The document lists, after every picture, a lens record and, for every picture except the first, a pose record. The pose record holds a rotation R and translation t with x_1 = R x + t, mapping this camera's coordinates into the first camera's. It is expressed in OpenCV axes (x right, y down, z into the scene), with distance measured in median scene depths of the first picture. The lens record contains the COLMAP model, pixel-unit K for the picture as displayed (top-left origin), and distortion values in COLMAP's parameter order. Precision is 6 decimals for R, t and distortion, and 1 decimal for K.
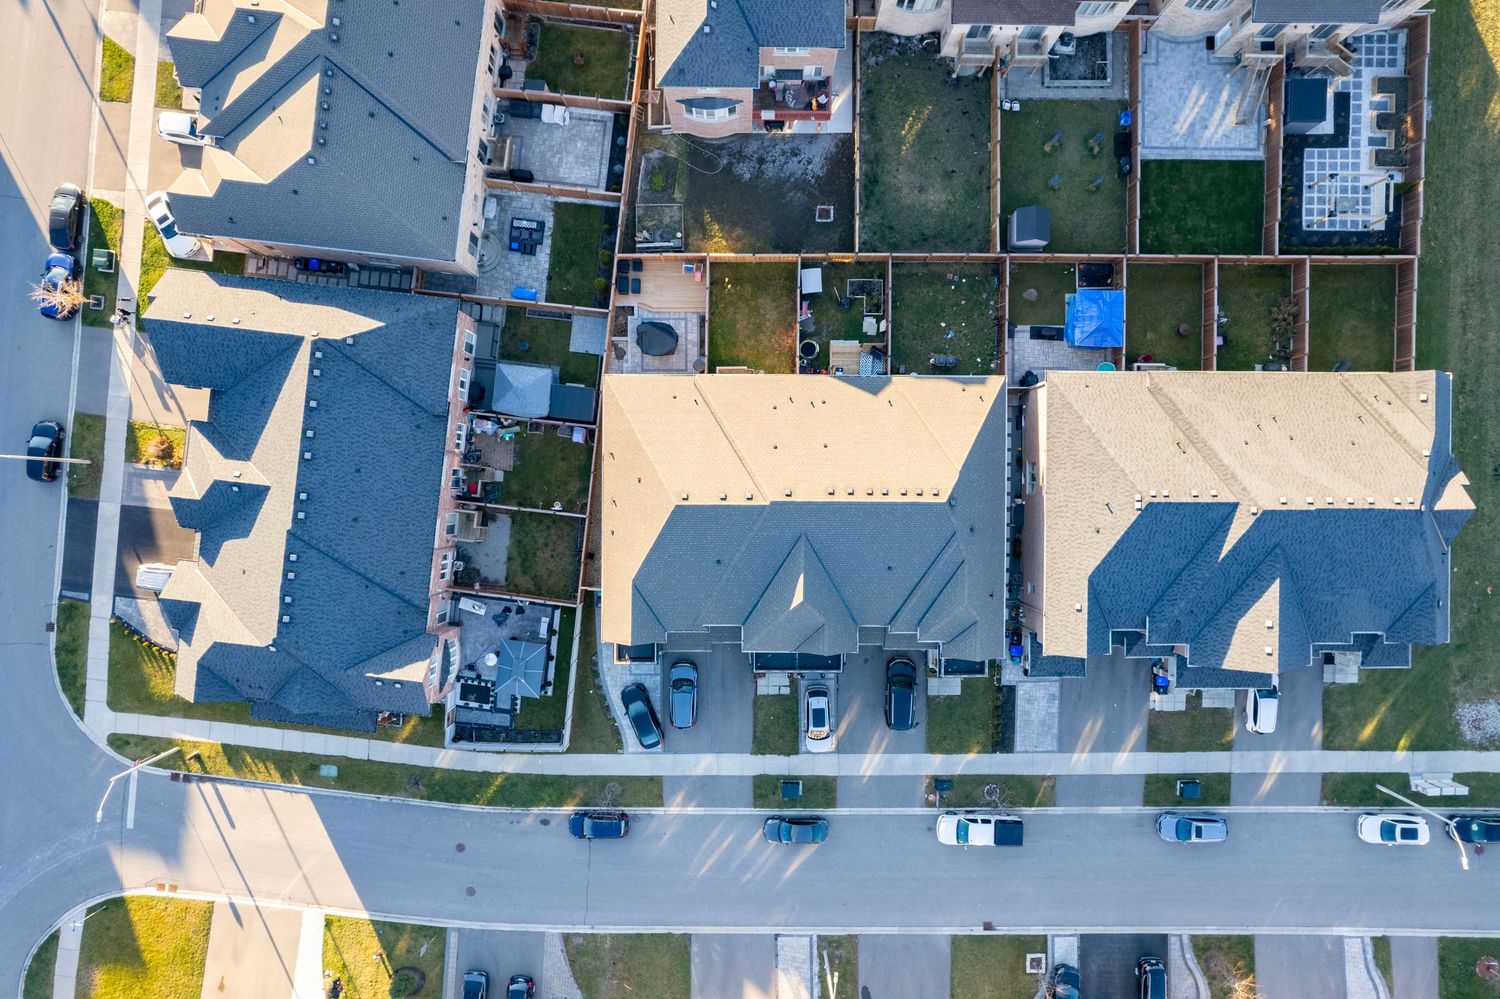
lens RADIAL K [[964.3, 0, 761.6], [0, 964.3, 496.2], [0, 0, 1]] dist [-0.064118, 0.046433]
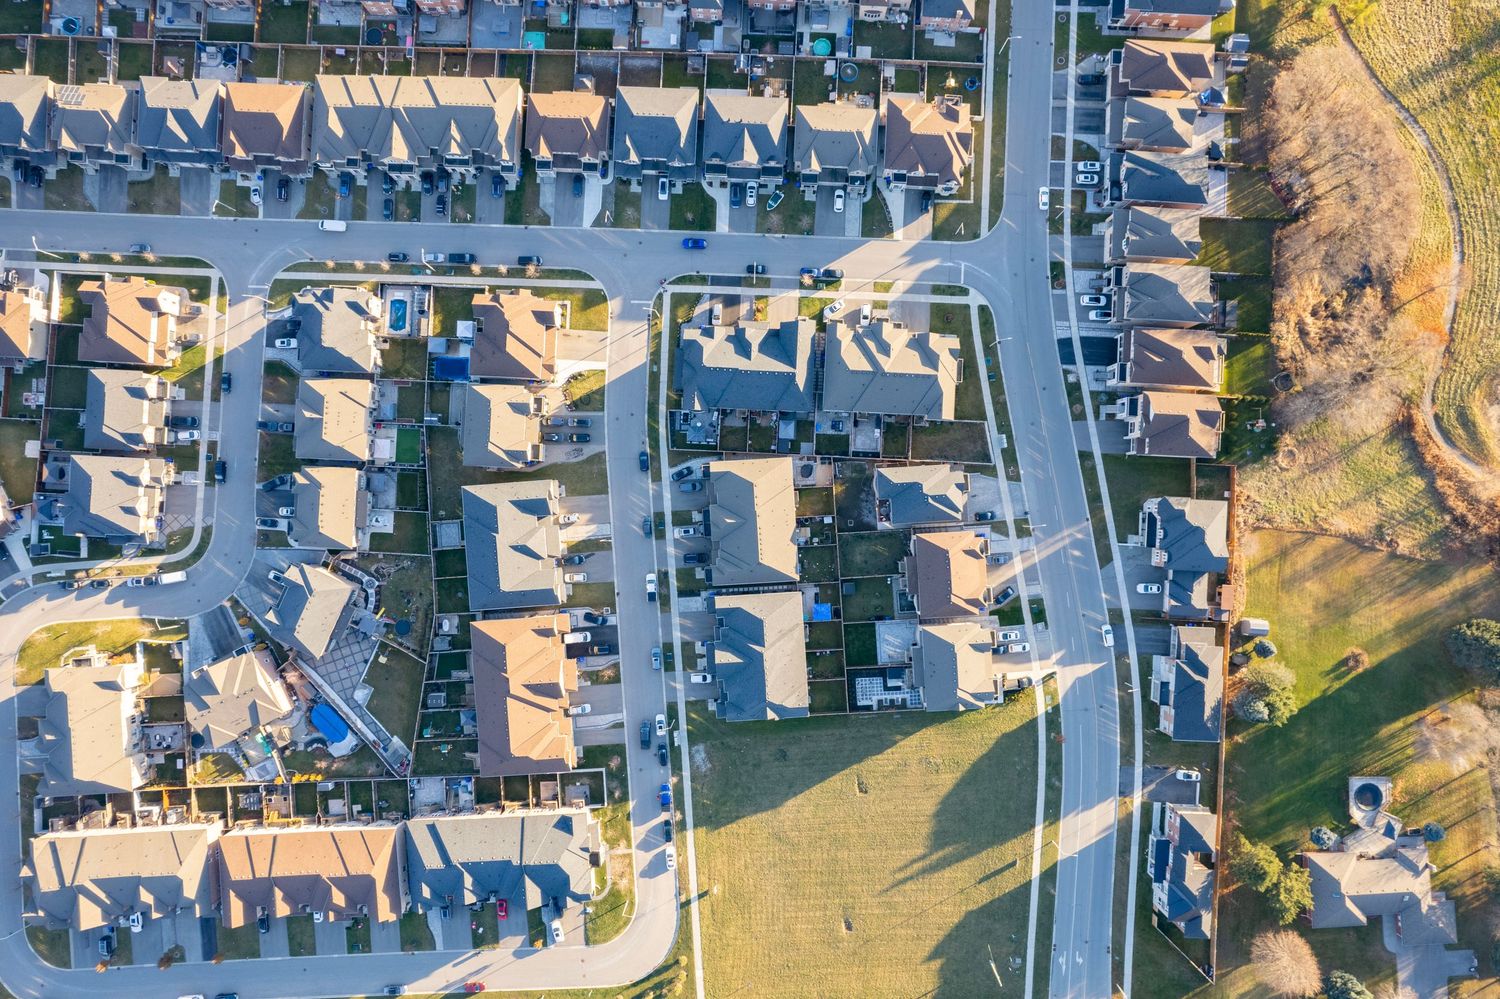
lens RADIAL K [[964.3, 0, 754.7], [0, 964.3, 501.9], [0, 0, 1]] dist [-0.064118, 0.046433]
pose [[0.065373, 0.997692, -0.018376, 0.035490], [-0.997858, 0.065407, 0.001223, 0.003848], [0.002423, 0.018257, 0.999830, -2.070694]]
